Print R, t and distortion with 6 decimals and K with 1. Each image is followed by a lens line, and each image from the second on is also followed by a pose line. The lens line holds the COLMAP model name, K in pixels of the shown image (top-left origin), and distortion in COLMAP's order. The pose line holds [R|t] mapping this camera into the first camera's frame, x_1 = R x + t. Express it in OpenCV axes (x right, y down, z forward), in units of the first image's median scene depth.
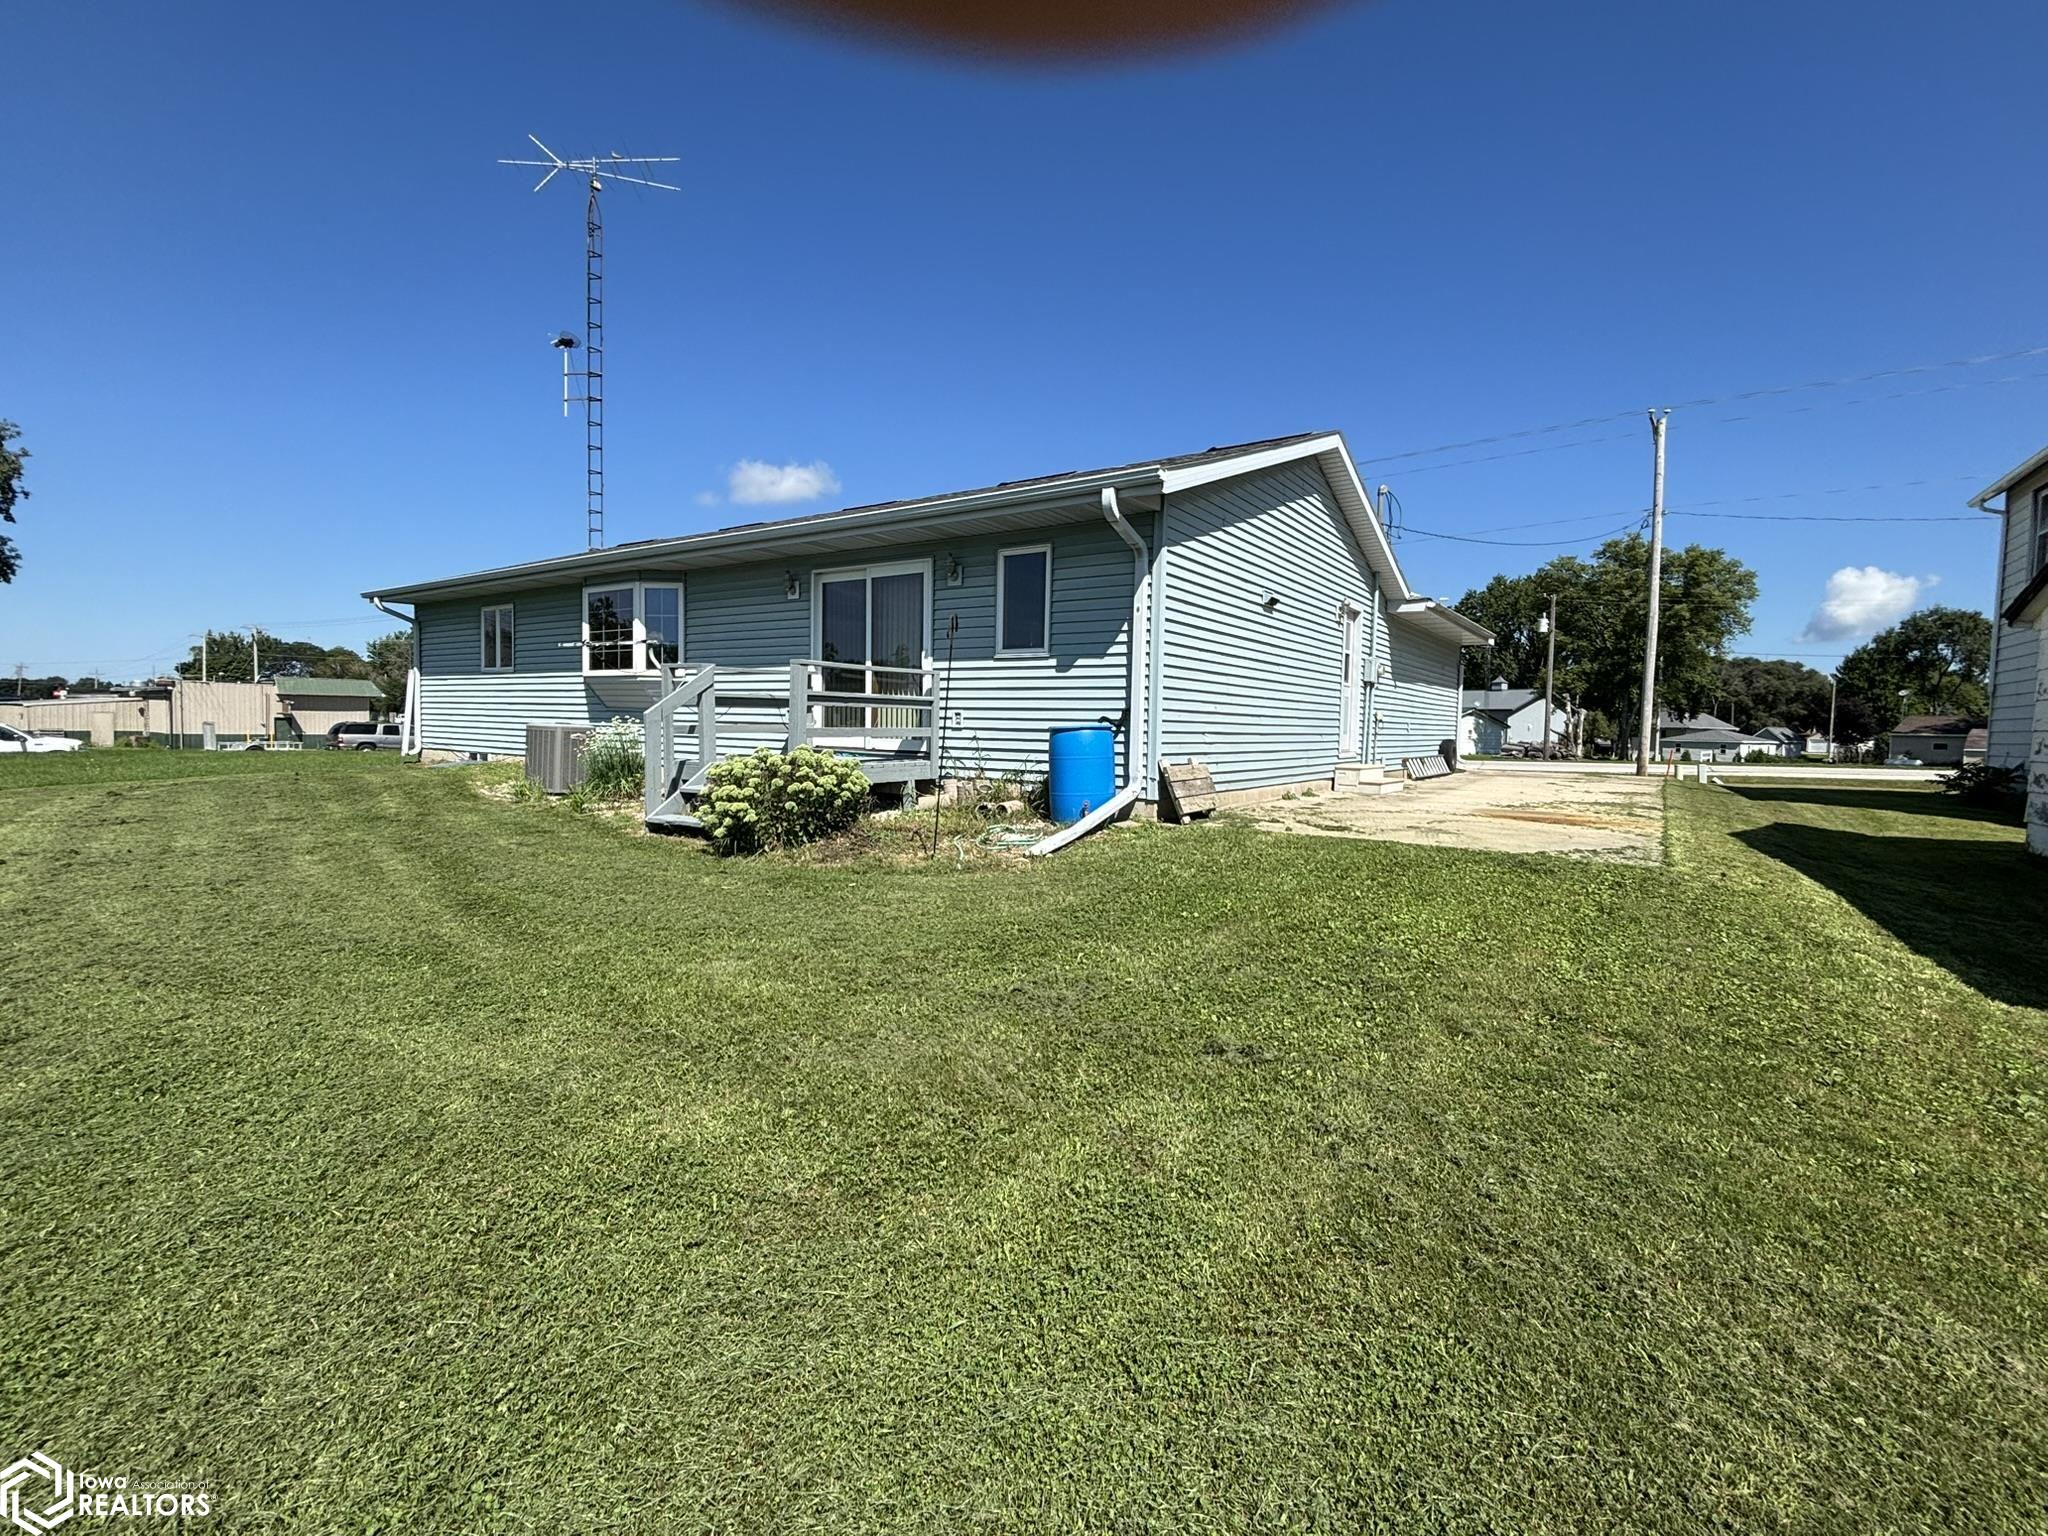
lens RADIAL K [[942.9, 0, 1002.9], [0, 942.9, 759.0], [0, 0, 1]] dist [-0.018322, -0.000059]
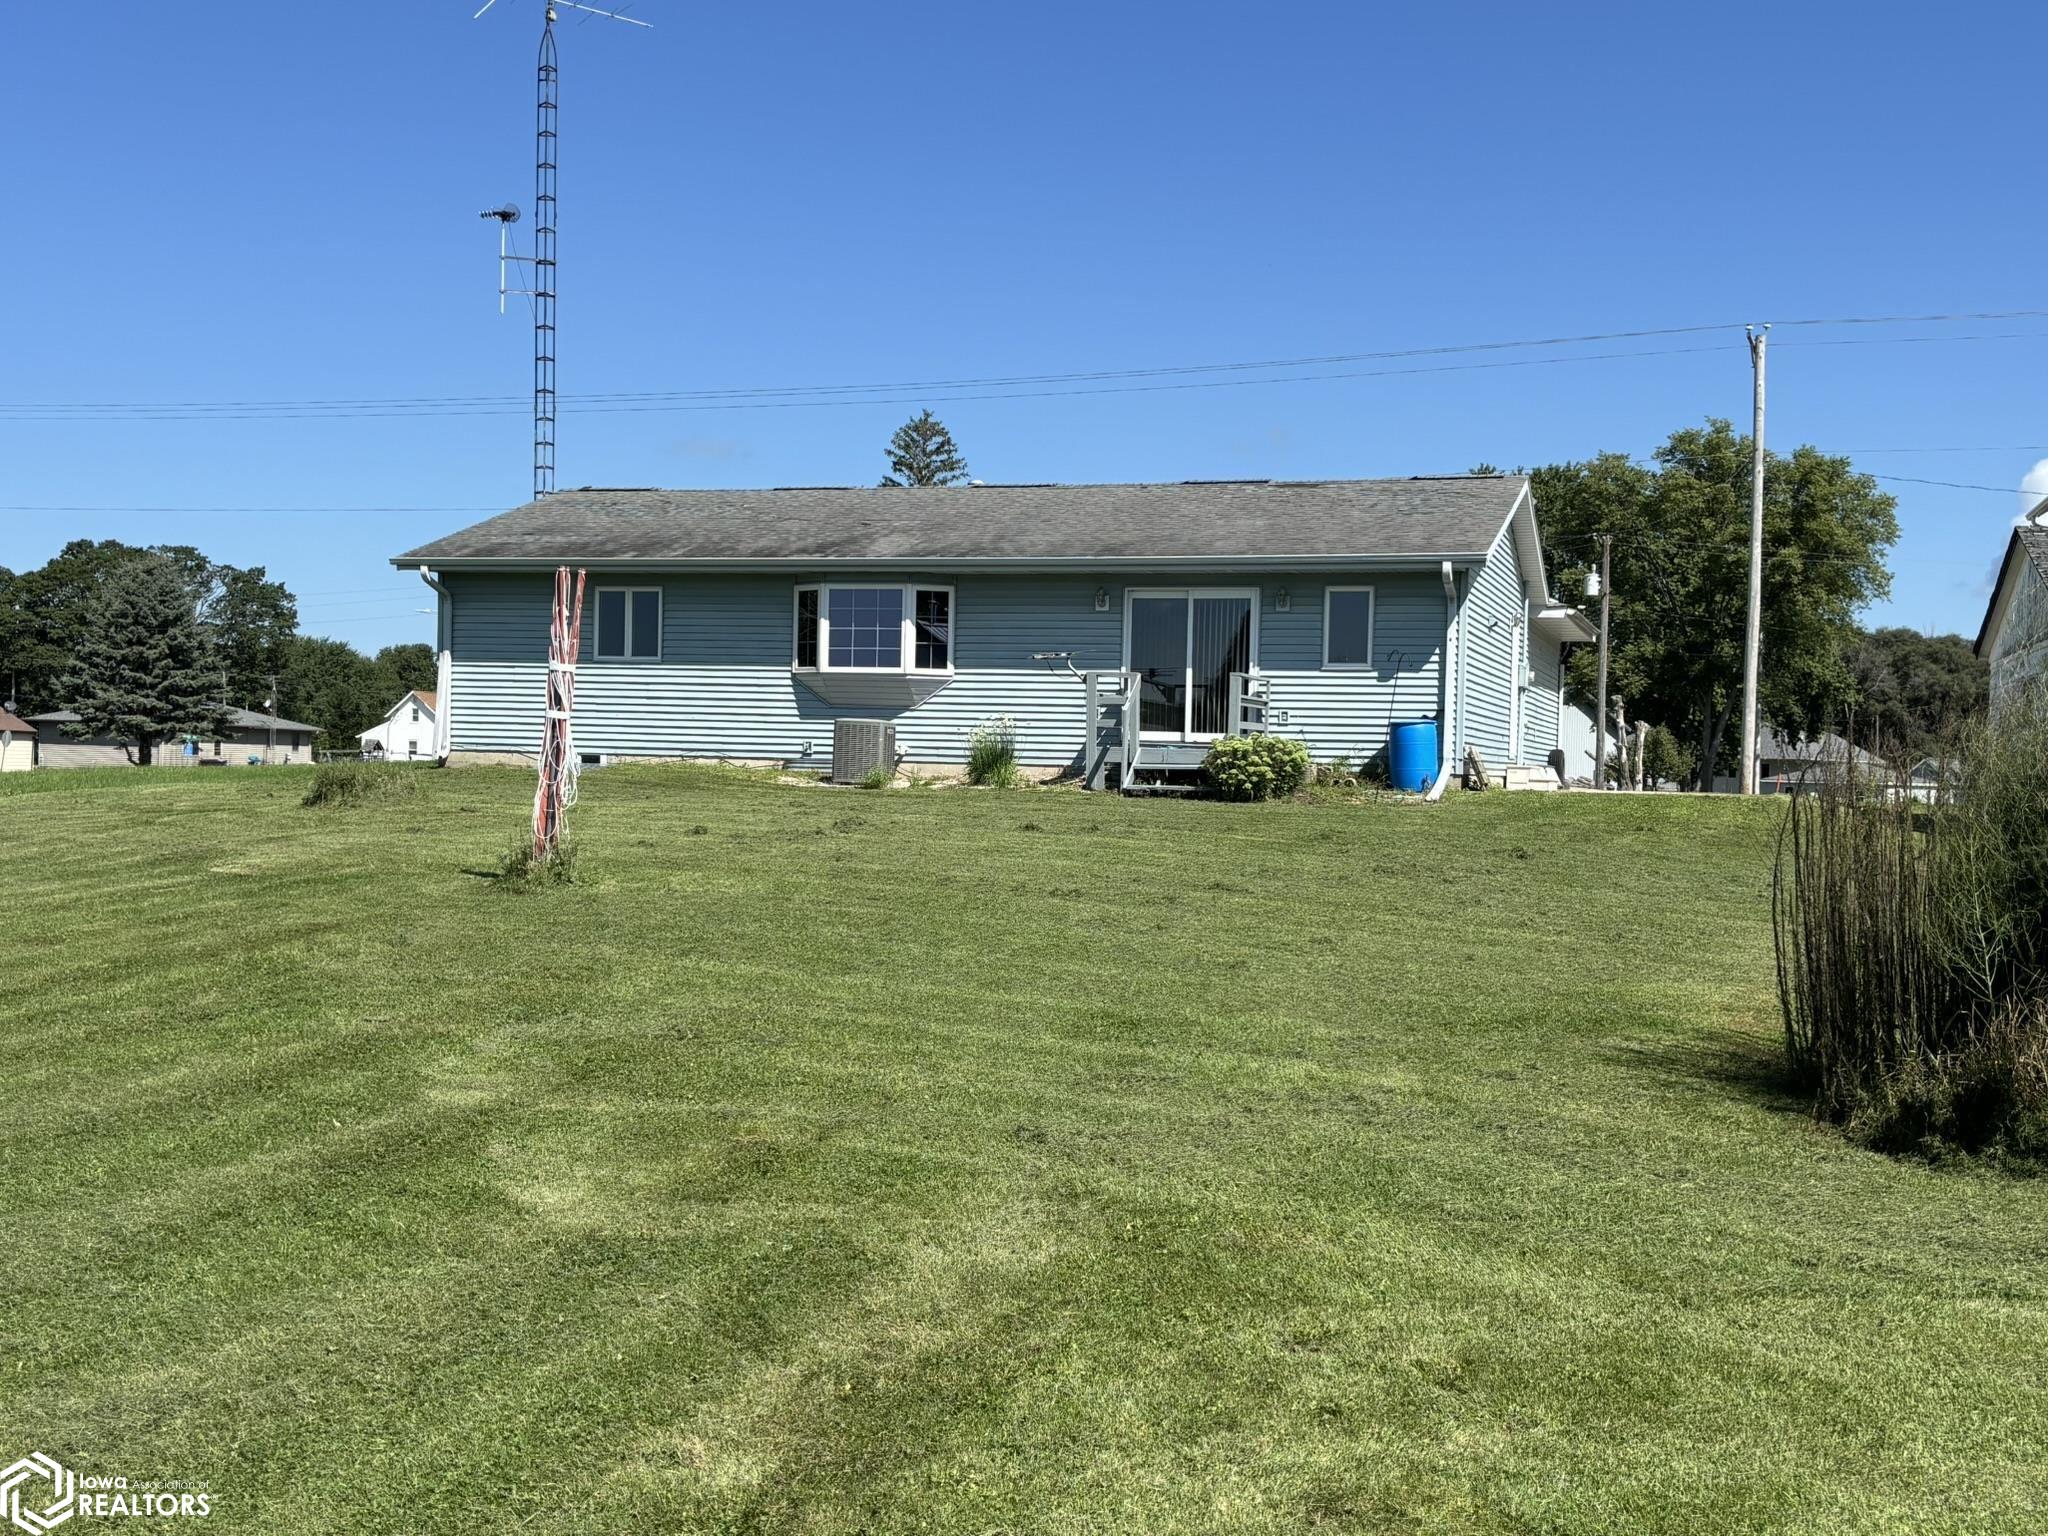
lens RADIAL K [[2269.8, 0, 1024.0], [0, 2269.8, 768.0], [0, 0, 1]] dist [0.149757, -0.687793]
pose [[0.954581, 0.001702, 0.297947, -0.907127], [0.007673, 0.999512, -0.030294, 0.081479], [-0.297853, 0.031204, 0.954101, -1.265297]]
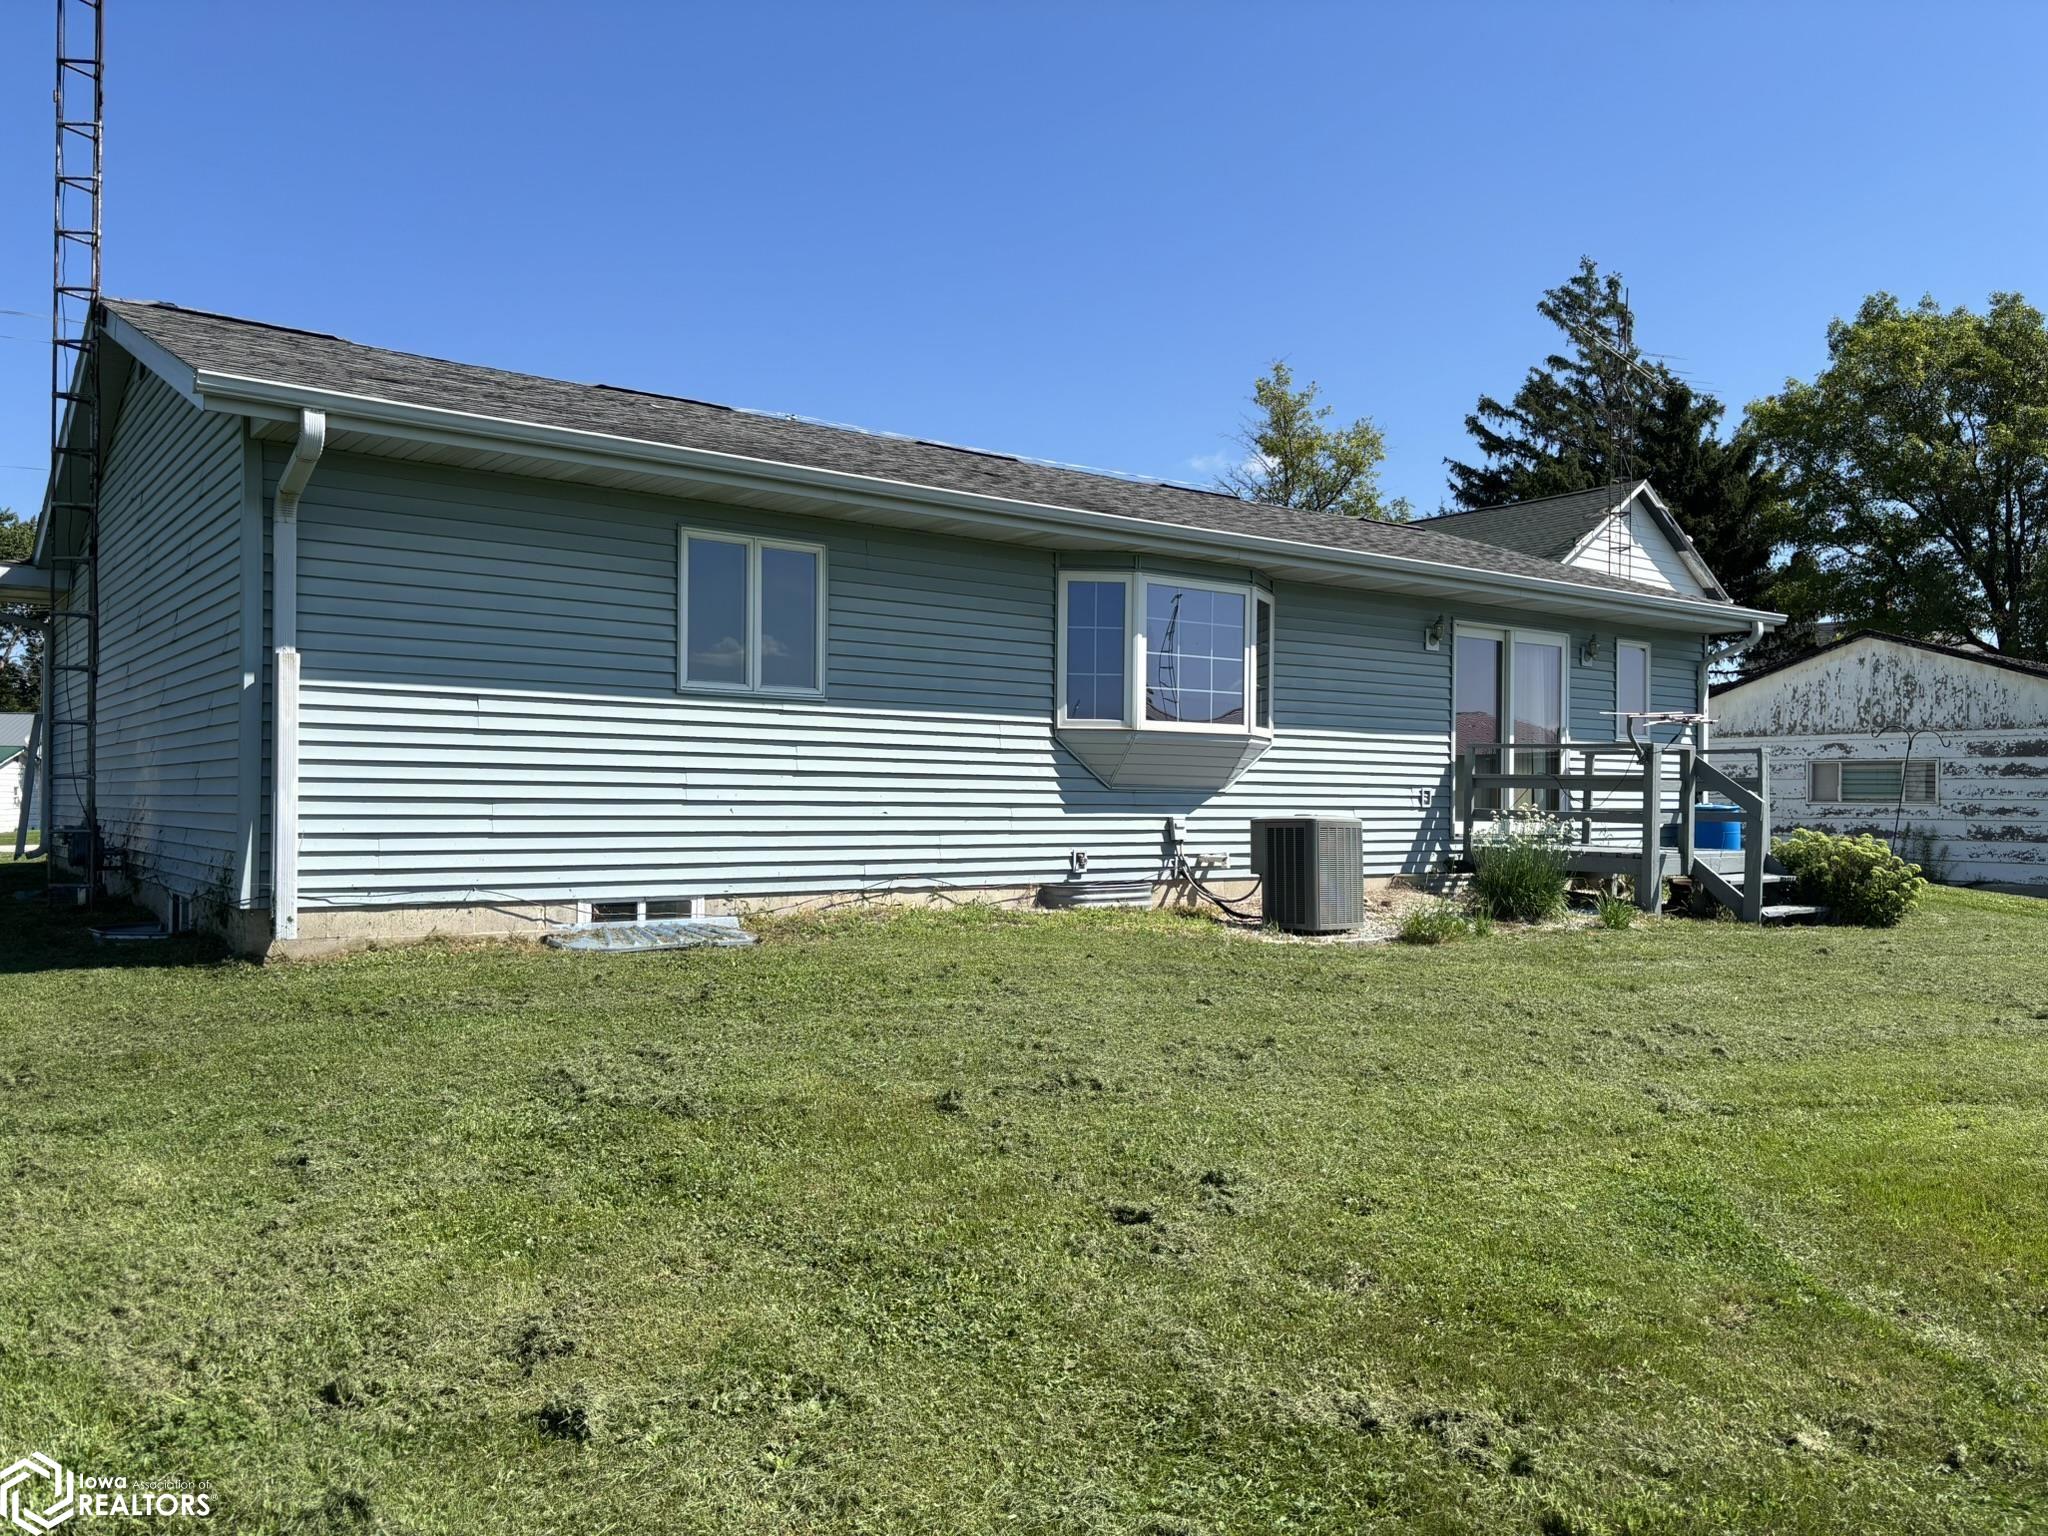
lens RADIAL K [[1535.9, 0, 1024.0], [0, 1535.9, 768.0], [0, 0, 1]] dist [0.149296, -0.003215]
pose [[0.310607, 0.007703, 0.950507, -1.267373], [0.040514, 0.998951, -0.021334, -0.046522], [-0.949675, 0.045135, 0.309969, 0.746837]]
